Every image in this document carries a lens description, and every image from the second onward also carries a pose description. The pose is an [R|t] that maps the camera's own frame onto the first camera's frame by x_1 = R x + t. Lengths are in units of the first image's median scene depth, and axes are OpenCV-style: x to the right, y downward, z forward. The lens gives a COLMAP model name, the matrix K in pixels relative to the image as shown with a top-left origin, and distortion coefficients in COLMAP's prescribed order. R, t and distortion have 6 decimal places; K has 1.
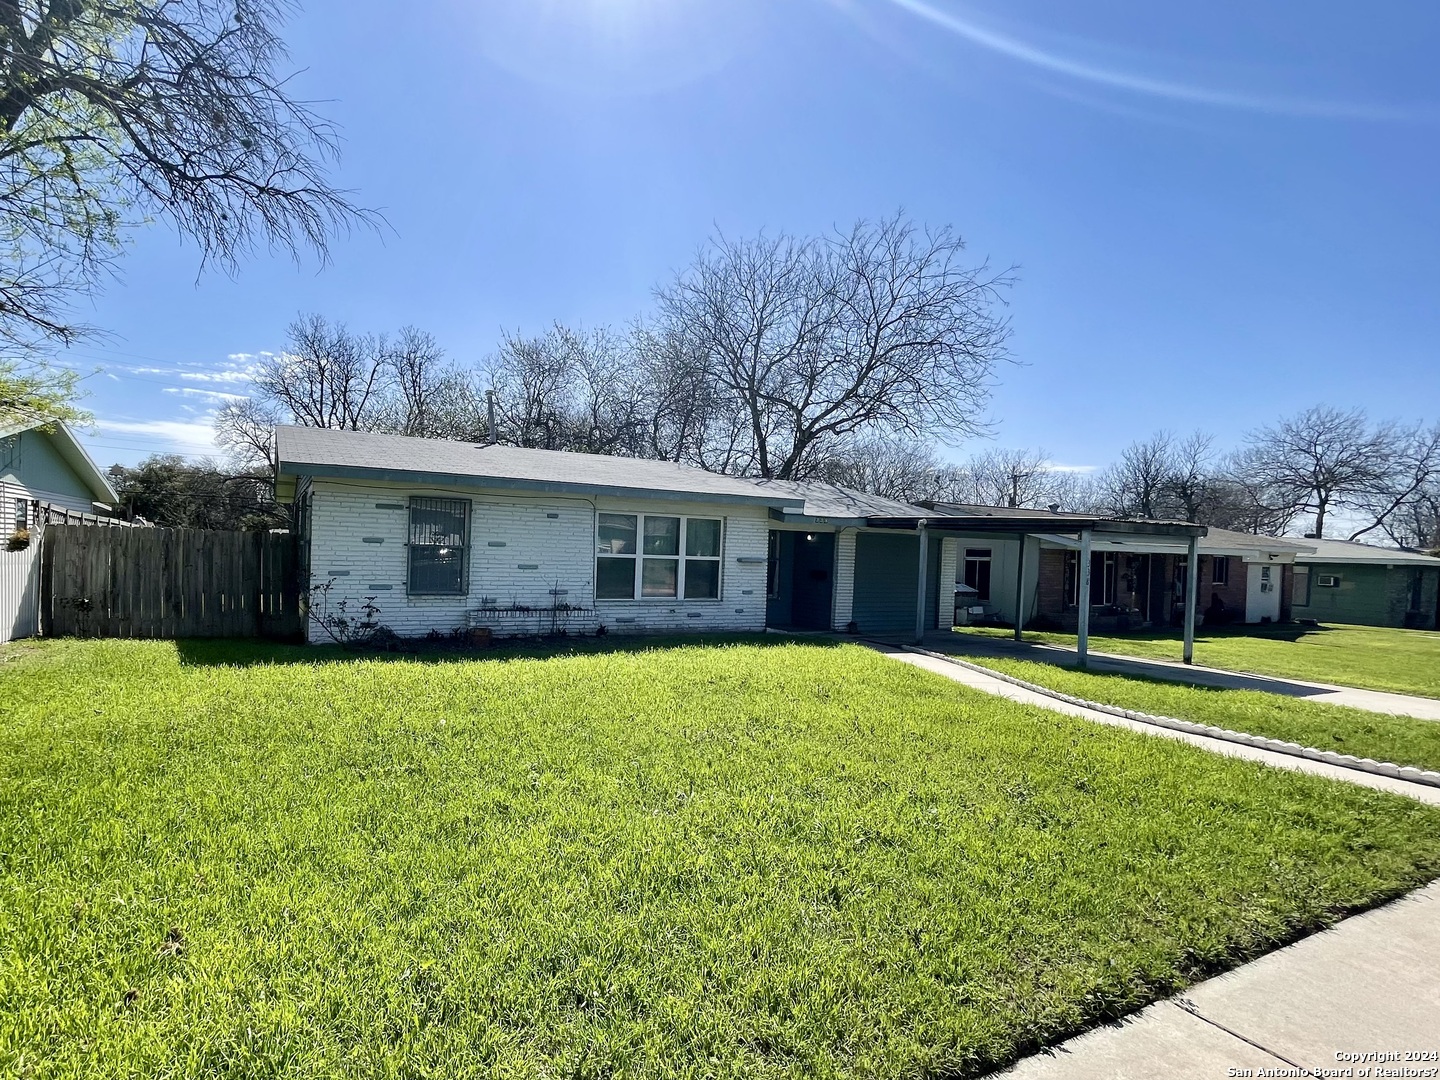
lens RADIAL K [[582.0, 0, 720.1], [0, 582.0, 554.9], [0, 0, 1]] dist [-0.003068, 0.001186]
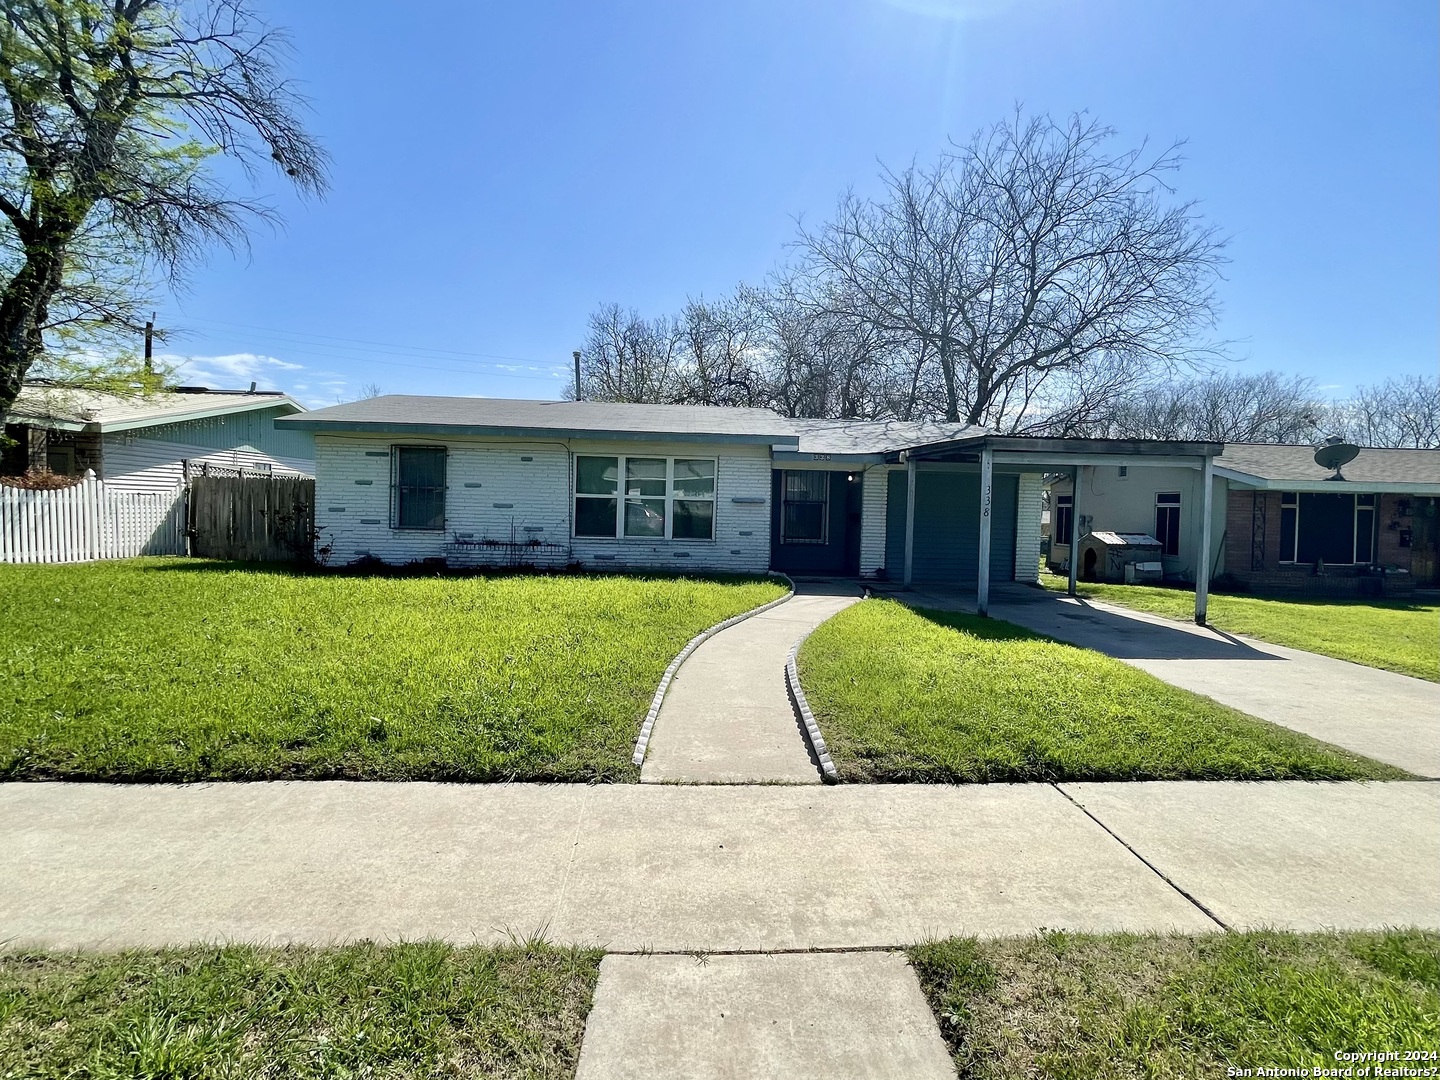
lens RADIAL K [[582.0, 0, 736.5], [0, 582.0, 515.7], [0, 0, 1]] dist [-0.003068, 0.001186]
pose [[0.949499, -0.002511, -0.313760, 0.388244], [0.006576, 0.999908, 0.011899, 0.025749], [0.313701, -0.013362, 0.949428, 0.076249]]
